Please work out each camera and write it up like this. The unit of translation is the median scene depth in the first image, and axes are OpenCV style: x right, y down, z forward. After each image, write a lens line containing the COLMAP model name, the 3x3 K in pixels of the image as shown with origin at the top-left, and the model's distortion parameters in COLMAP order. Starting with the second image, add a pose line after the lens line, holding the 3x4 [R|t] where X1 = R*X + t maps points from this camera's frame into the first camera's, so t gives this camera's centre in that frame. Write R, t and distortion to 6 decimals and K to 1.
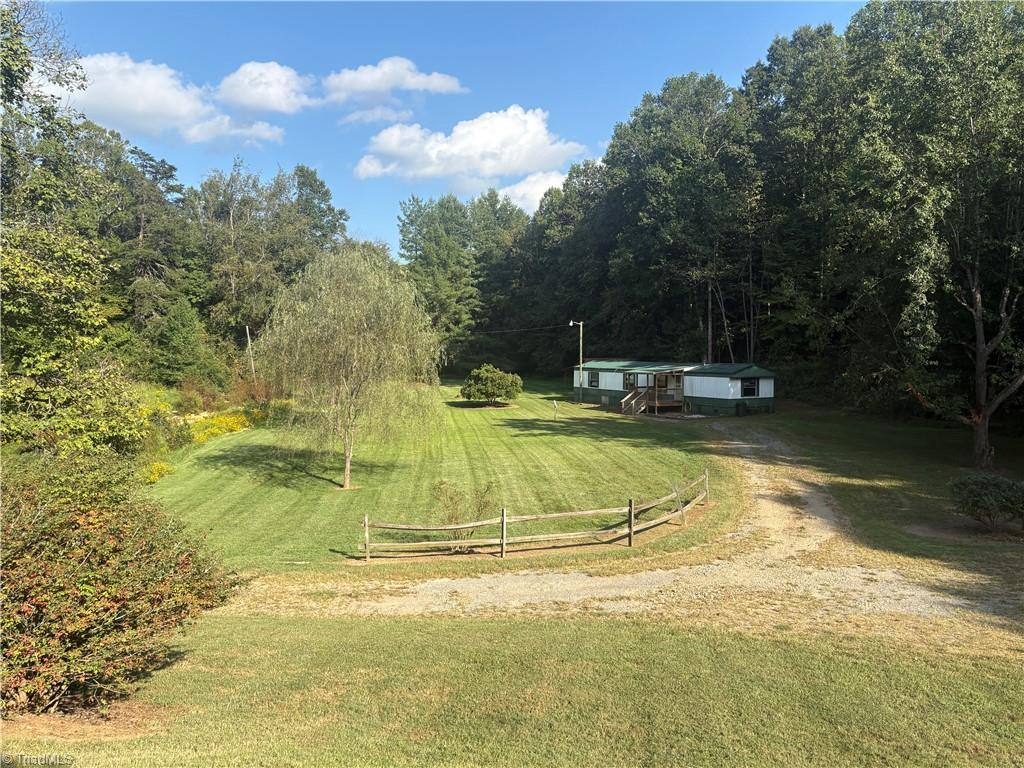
lens RADIAL K [[824.5, 0, 509.3], [0, 824.5, 391.2], [0, 0, 1]] dist [0.009648, -0.009716]
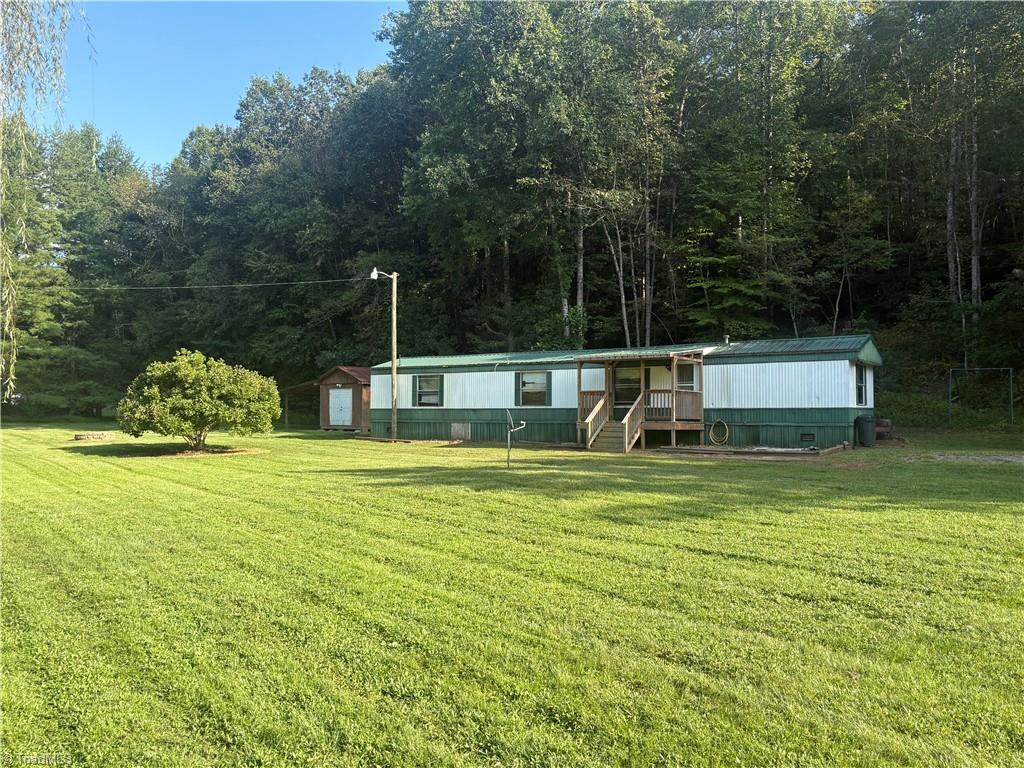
lens RADIAL K [[824.5, 0, 516.4], [0, 824.5, 379.5], [0, 0, 1]] dist [0.009648, -0.009716]
pose [[0.862507, 0.021723, 0.505579, -0.075138], [0.026587, 0.995753, -0.088140, 0.018345], [-0.505347, 0.089463, 0.858266, 0.435209]]
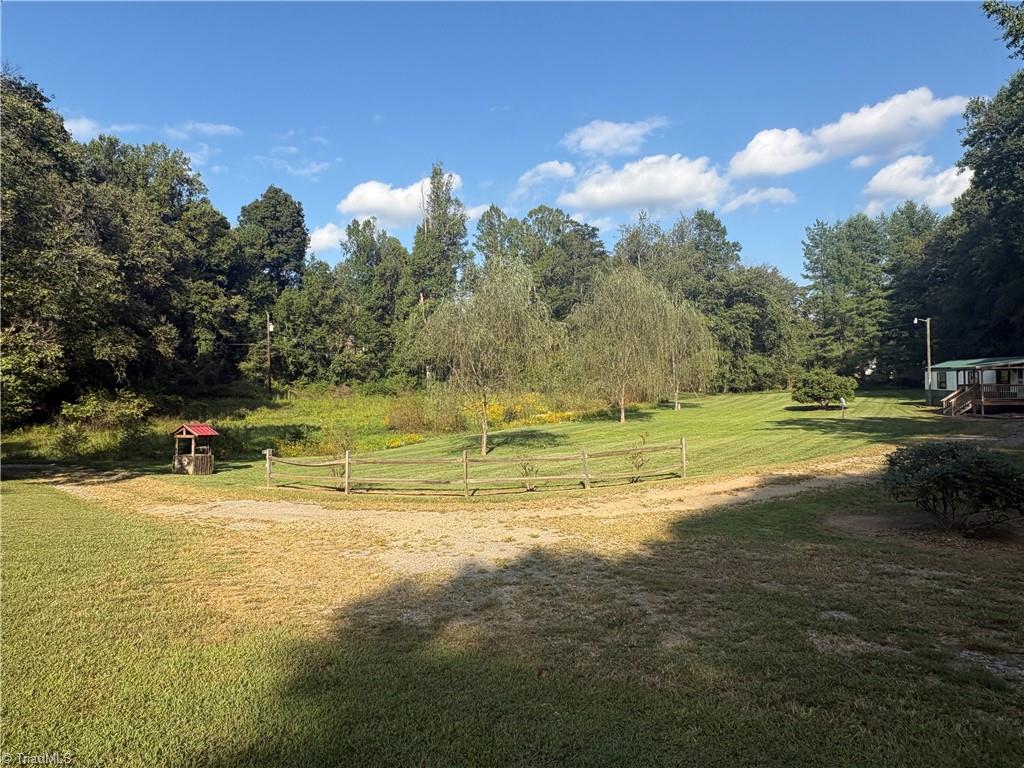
lens RADIAL K [[686.5, 0, 510.3], [0, 686.5, 377.4], [0, 0, 1]] dist [0.009065, -0.000703]
pose [[0.784088, -0.025407, -0.620129, 0.156095], [-0.007644, 0.998691, -0.050581, 0.019439], [0.620603, 0.044401, 0.782867, 0.082360]]
